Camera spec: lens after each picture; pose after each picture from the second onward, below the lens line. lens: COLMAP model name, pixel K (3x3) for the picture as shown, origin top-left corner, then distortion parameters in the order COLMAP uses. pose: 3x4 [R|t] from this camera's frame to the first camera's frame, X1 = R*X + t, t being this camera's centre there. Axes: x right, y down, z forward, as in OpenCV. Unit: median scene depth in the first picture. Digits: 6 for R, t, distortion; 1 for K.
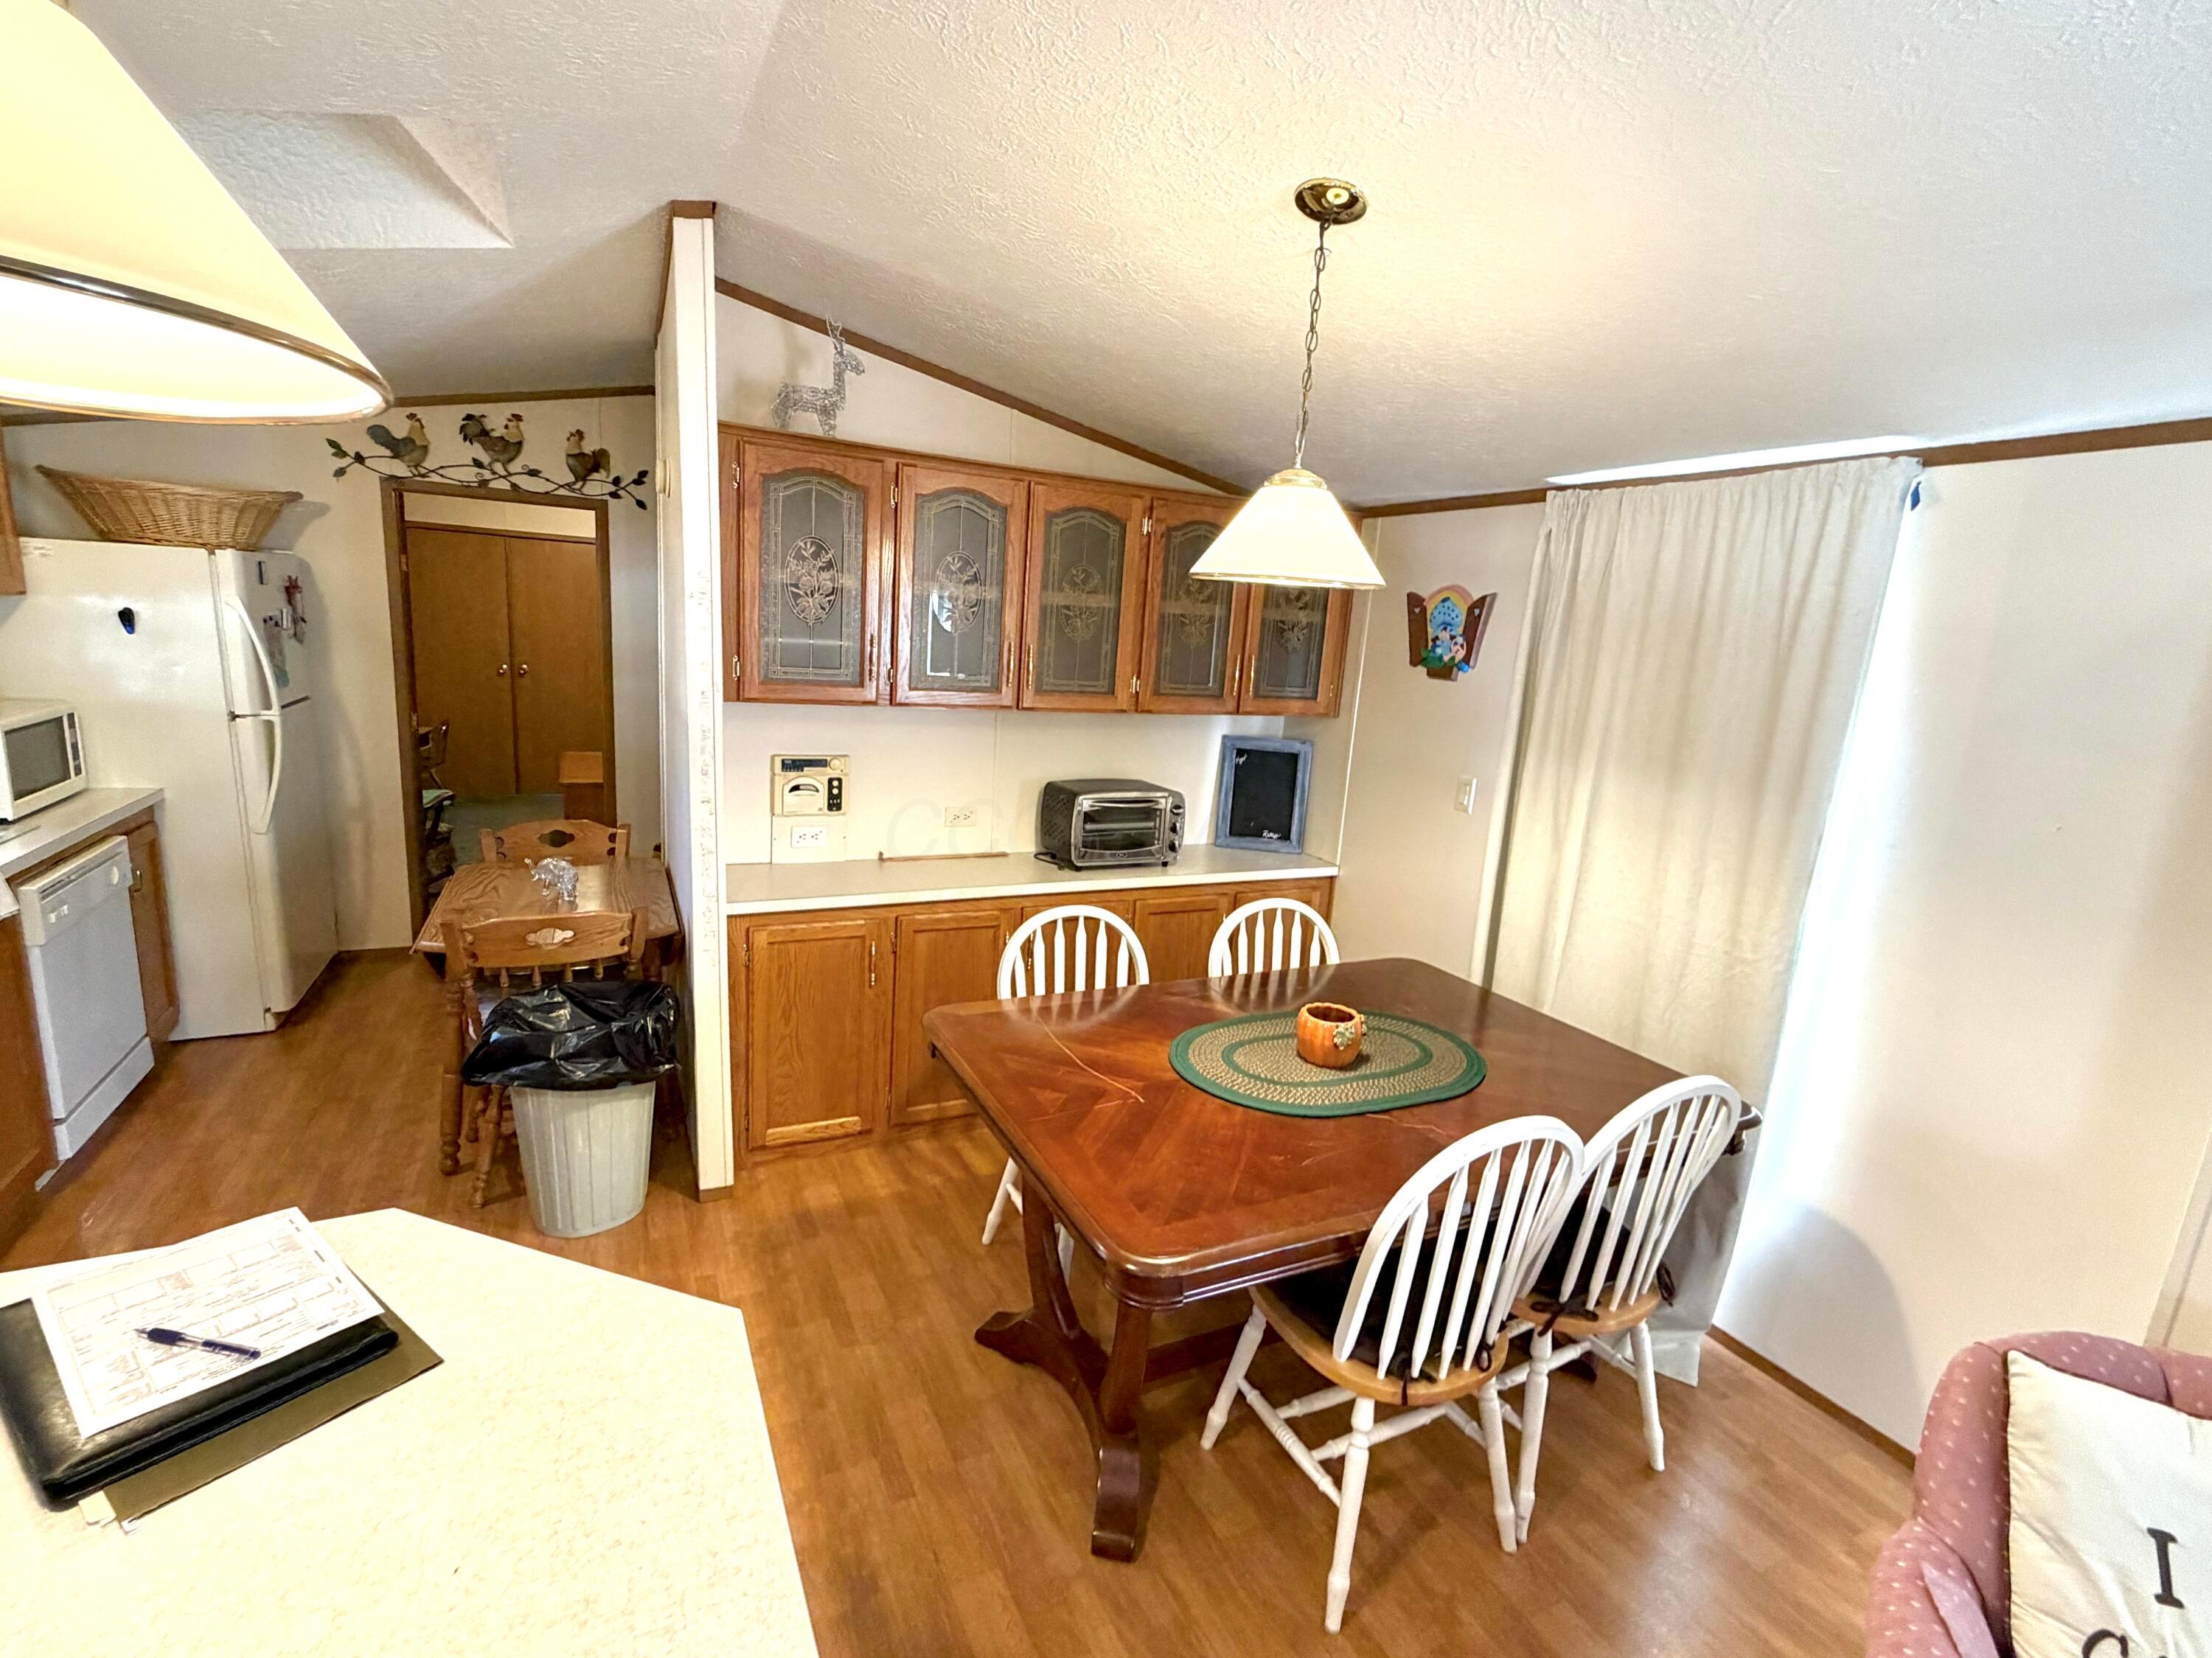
lens RADIAL K [[1009.8, 0, 1092.4], [0, 1009.8, 830.4], [0, 0, 1]] dist [-0.000878, 0.000264]
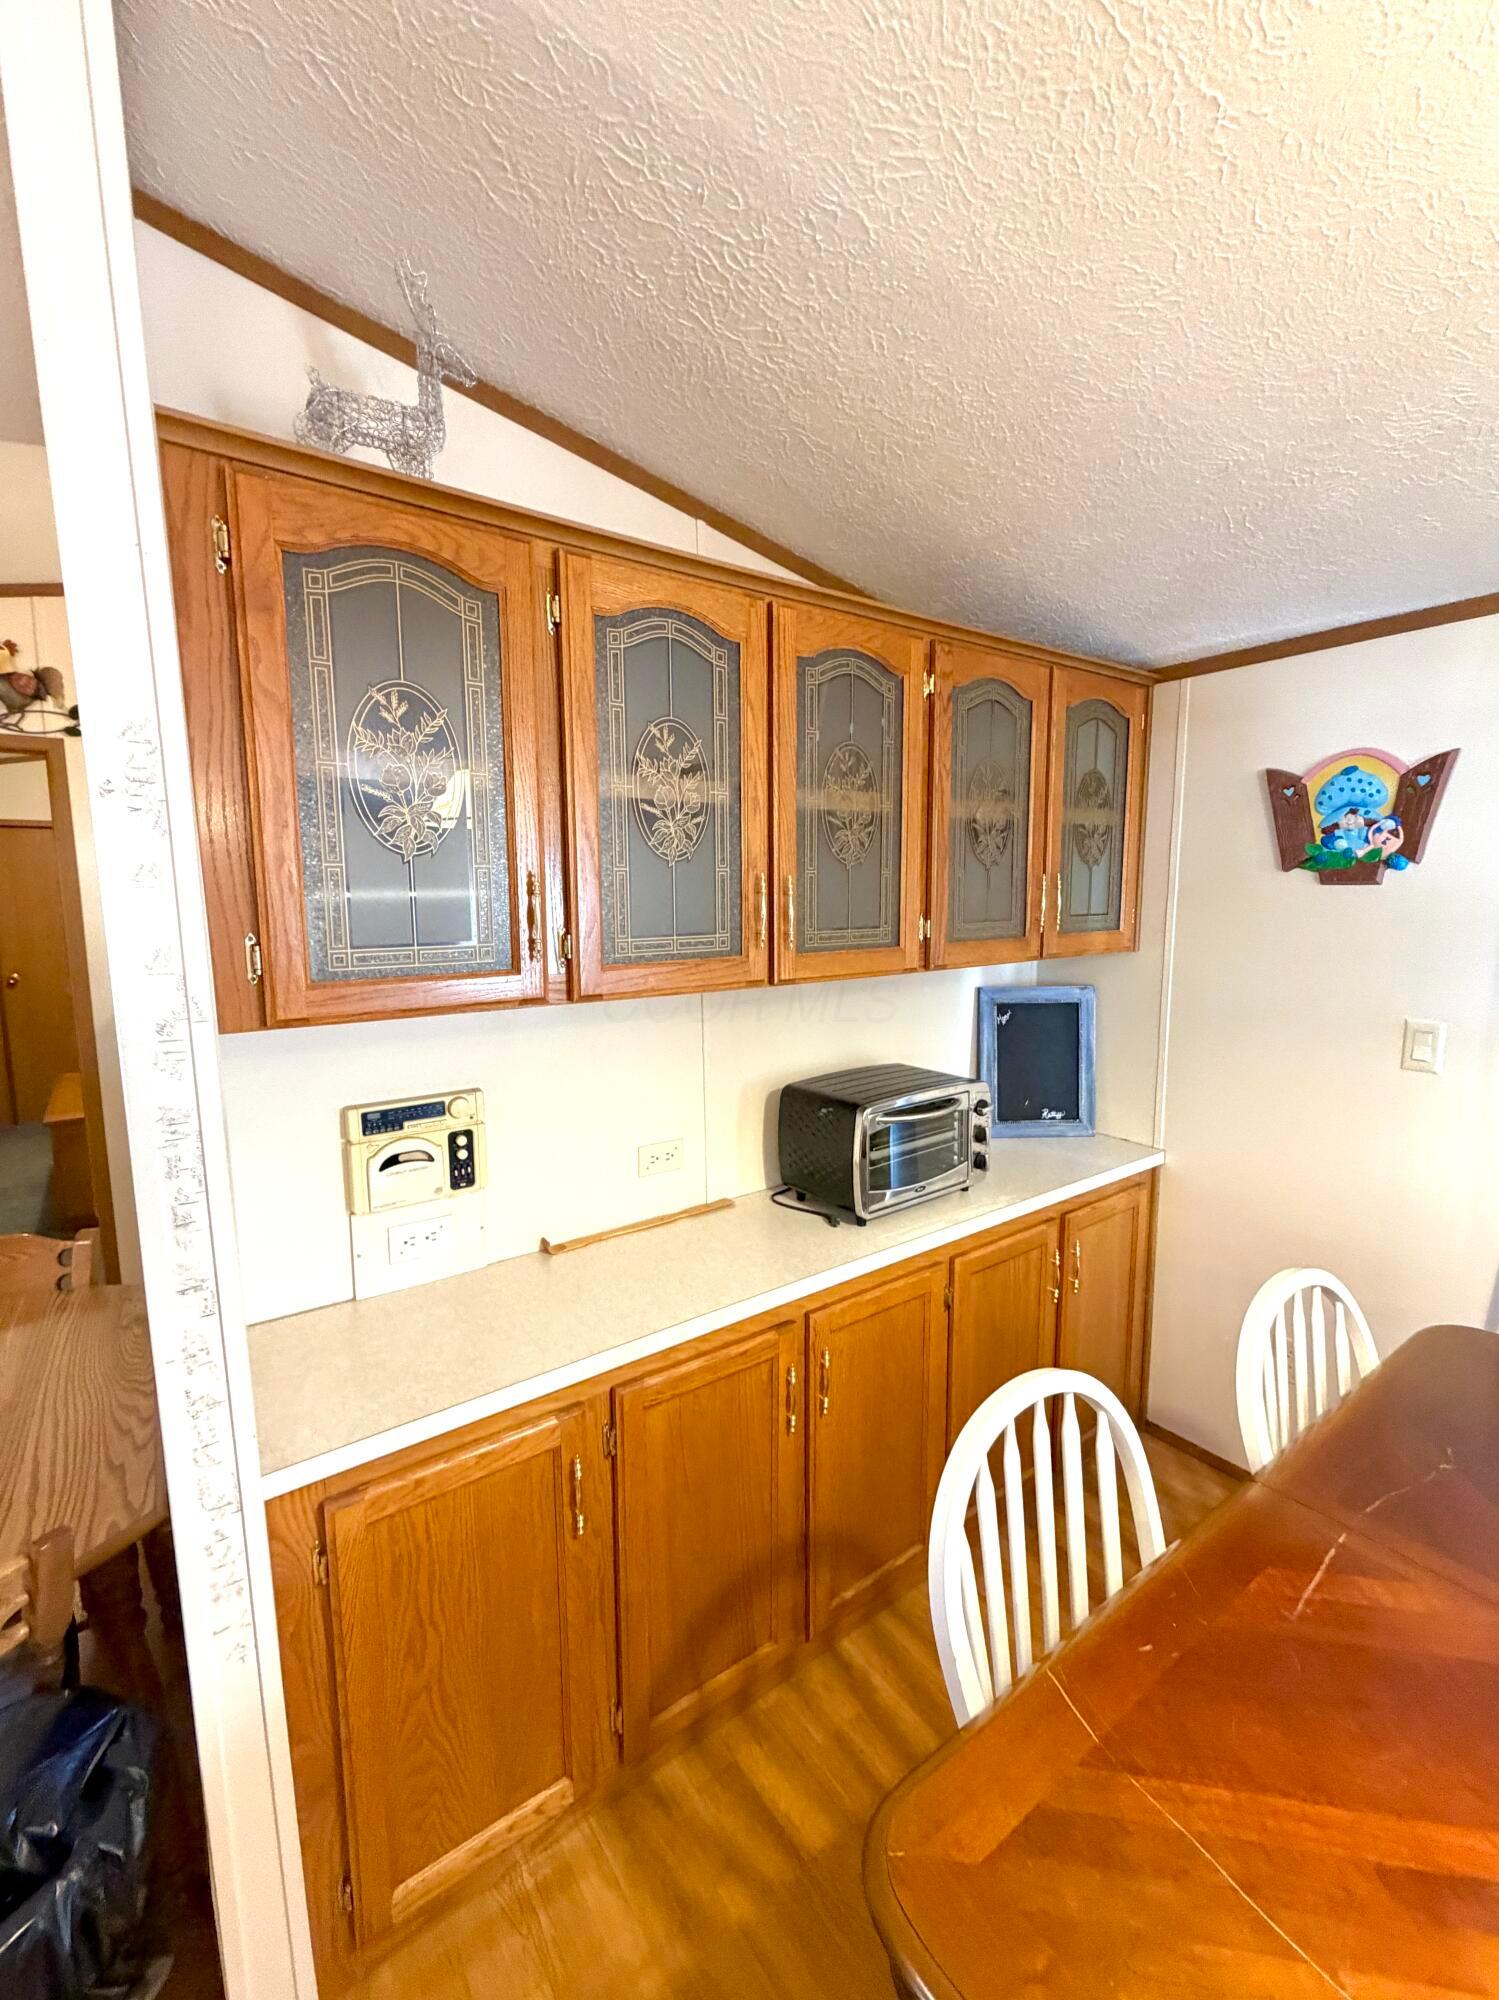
lens RADIAL K [[840.8, 0, 747.2], [0, 840.8, 994.1], [0, 0, 1]] dist [-0.000839, -0.000217]
pose [[0.982453, -0.095765, 0.160046, -0.166272], [0.107318, 0.992087, -0.065158, -0.082357], [-0.152540, 0.081191, 0.984957, 0.505671]]
